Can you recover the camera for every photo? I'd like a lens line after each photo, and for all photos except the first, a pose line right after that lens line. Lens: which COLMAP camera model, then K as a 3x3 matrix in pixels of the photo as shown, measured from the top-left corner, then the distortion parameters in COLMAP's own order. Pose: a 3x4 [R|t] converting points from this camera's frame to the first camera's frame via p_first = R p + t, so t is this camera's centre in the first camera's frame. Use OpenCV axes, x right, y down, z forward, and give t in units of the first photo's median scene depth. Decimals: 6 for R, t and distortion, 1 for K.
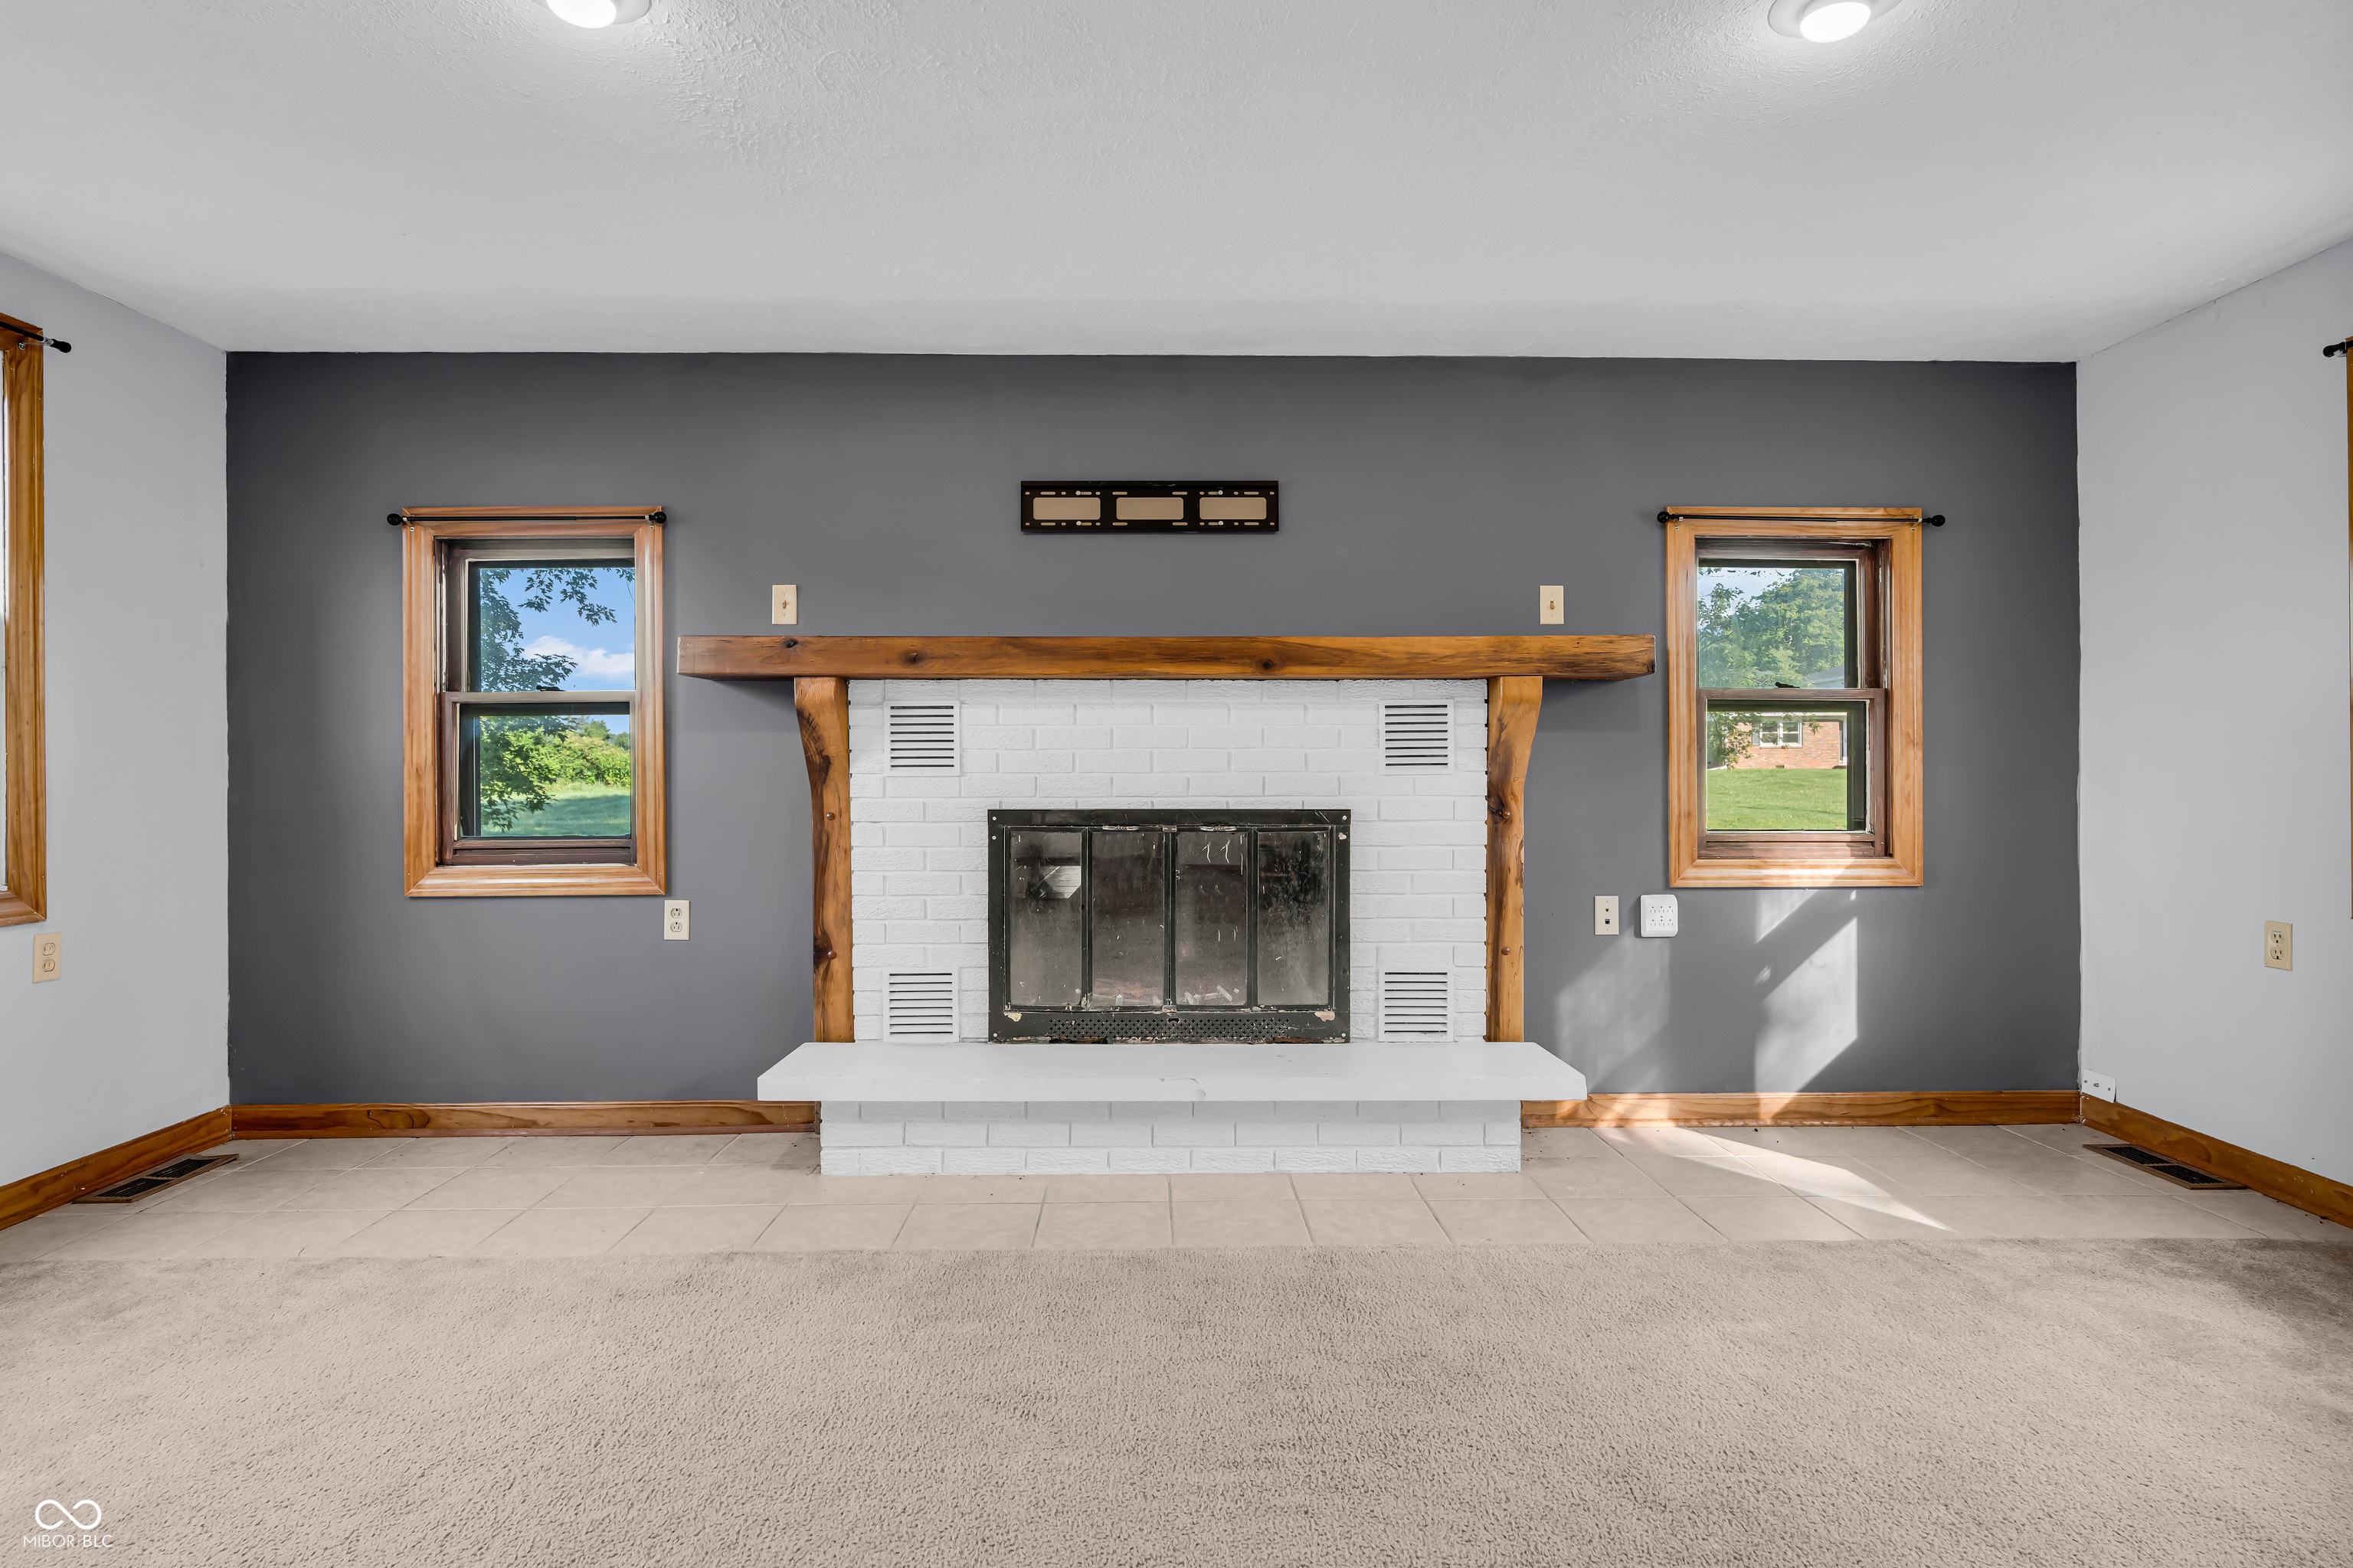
lens RADIAL K [[1169.6, 0, 1188.7], [0, 1169.6, 772.1], [0, 0, 1]] dist [-0.005549, 0.000055]
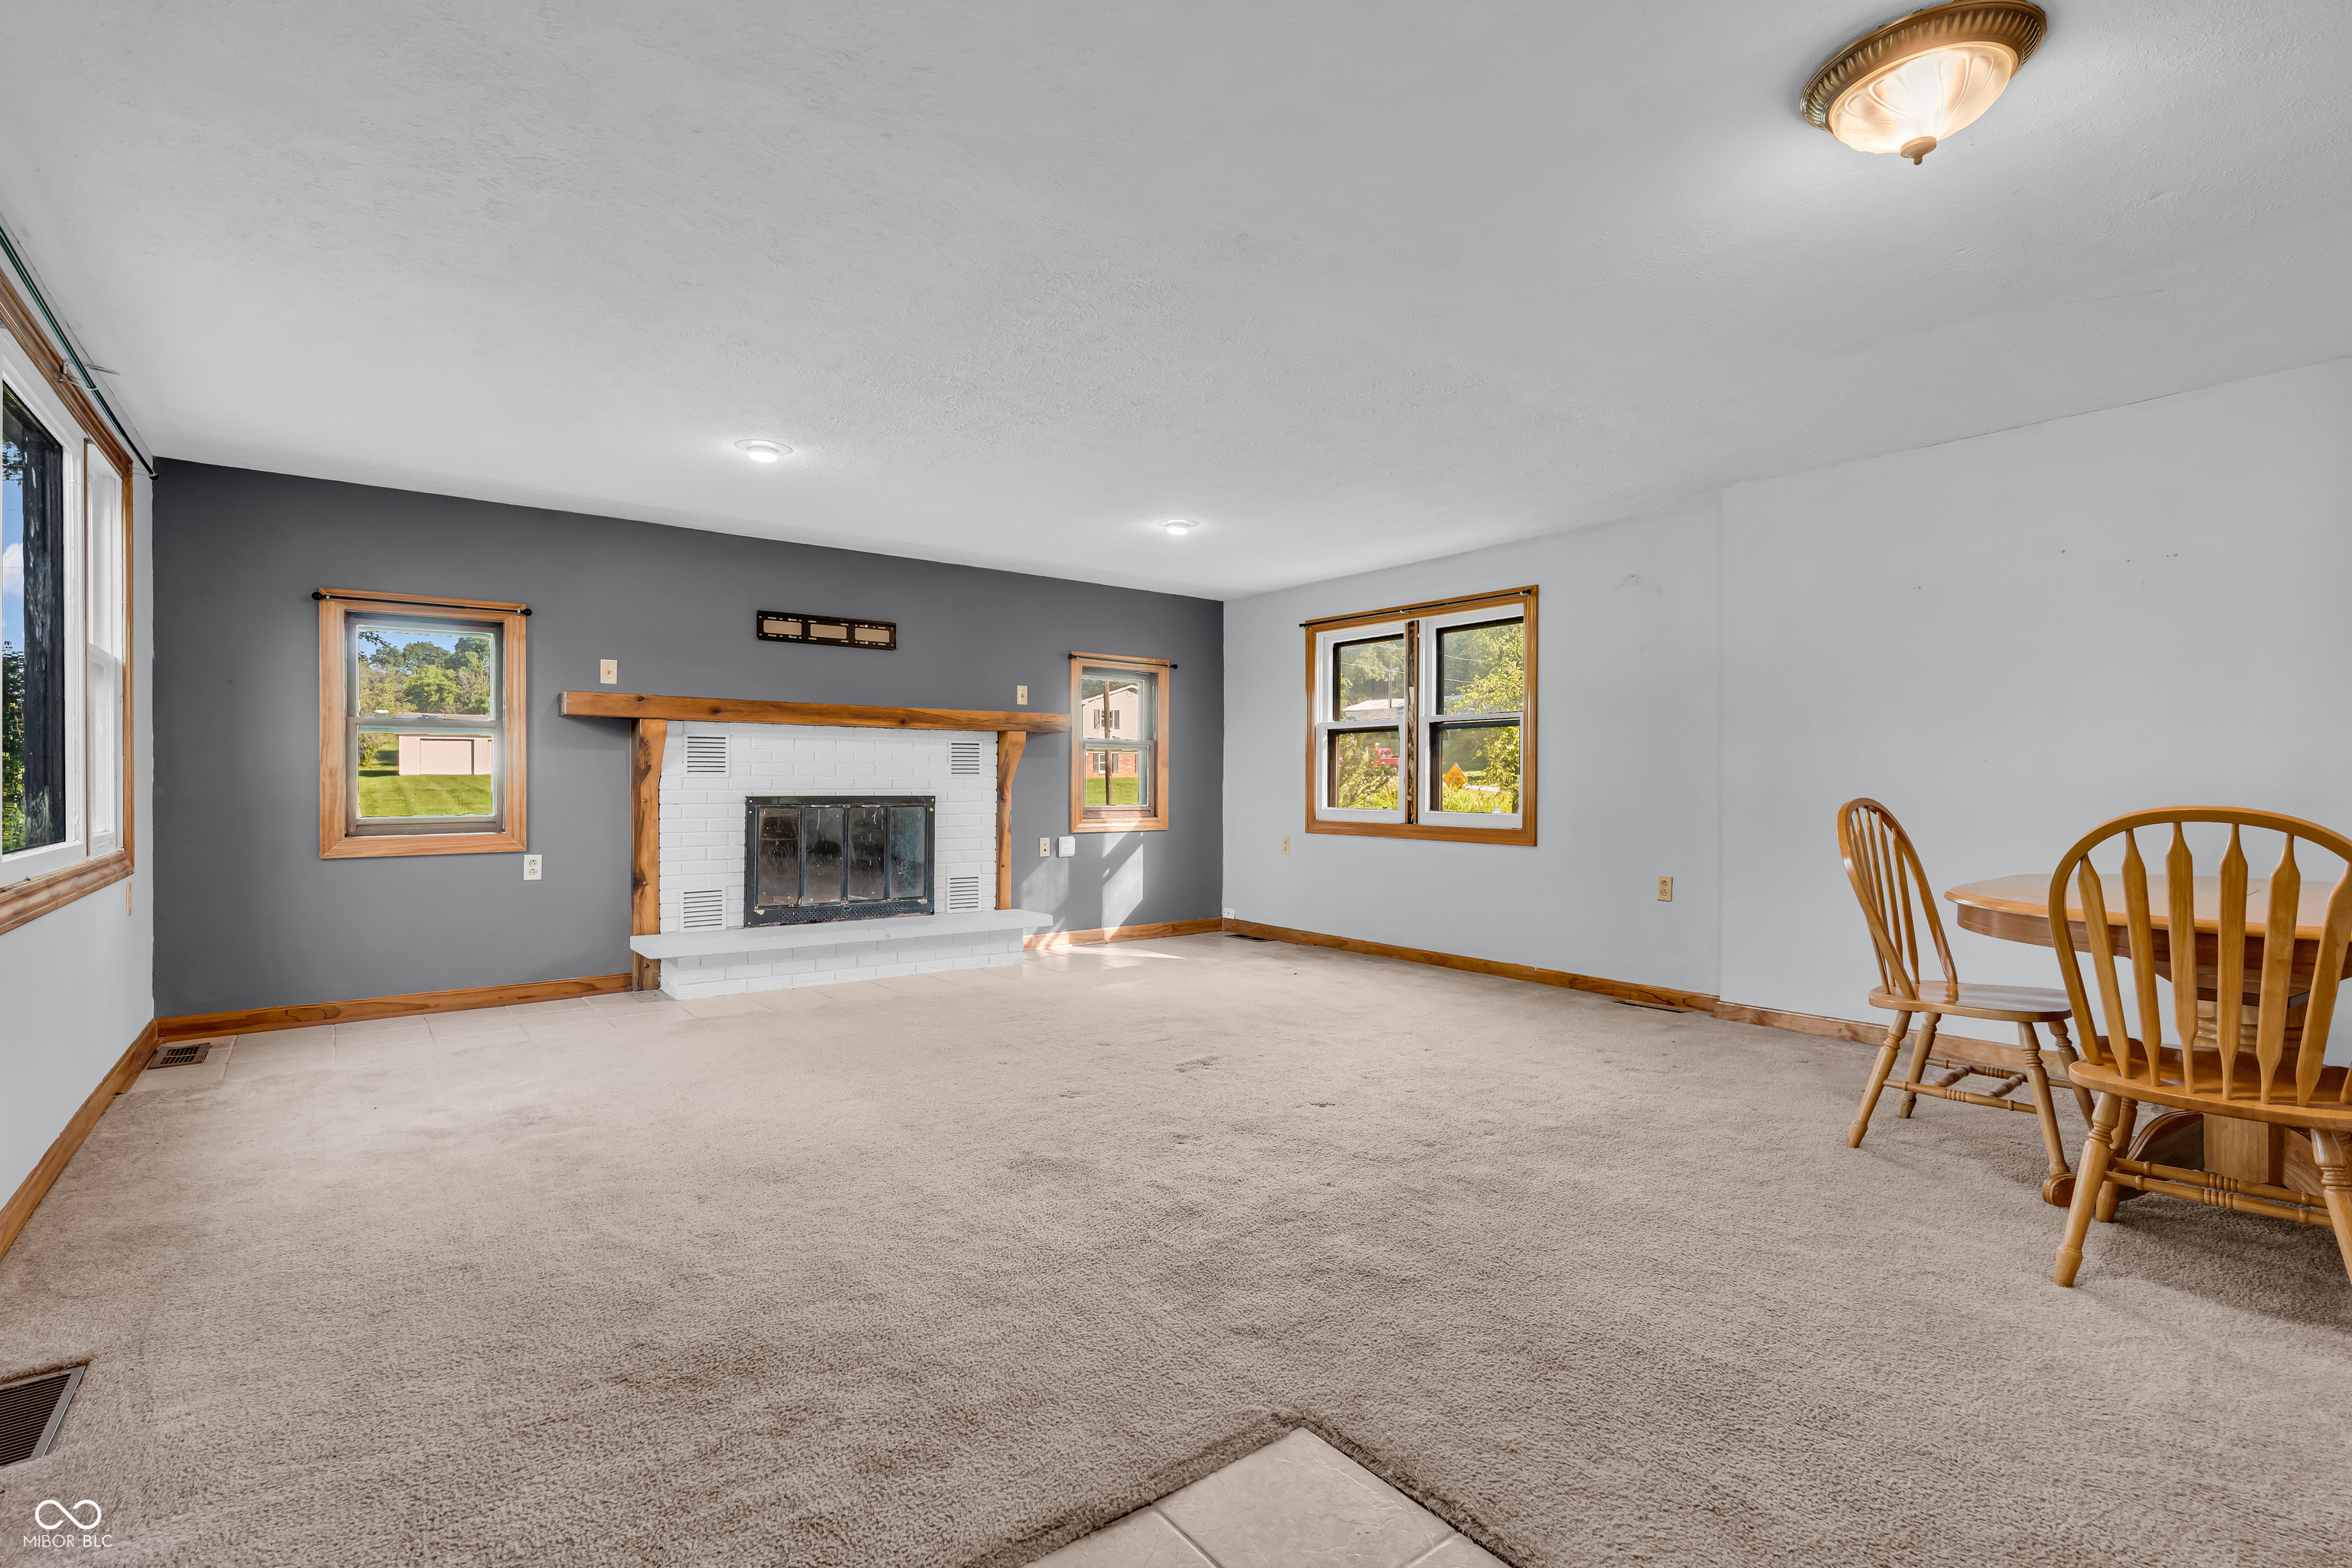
lens RADIAL K [[1097.8, 0, 1158.7], [0, 1097.8, 778.5], [0, 0, 1]] dist [-0.004903, 0.000729]
pose [[0.809558, 0.006371, 0.587005, -0.627581], [-0.009512, 0.999952, 0.002265, -0.004870], [-0.586962, -0.007418, 0.809580, -0.698795]]
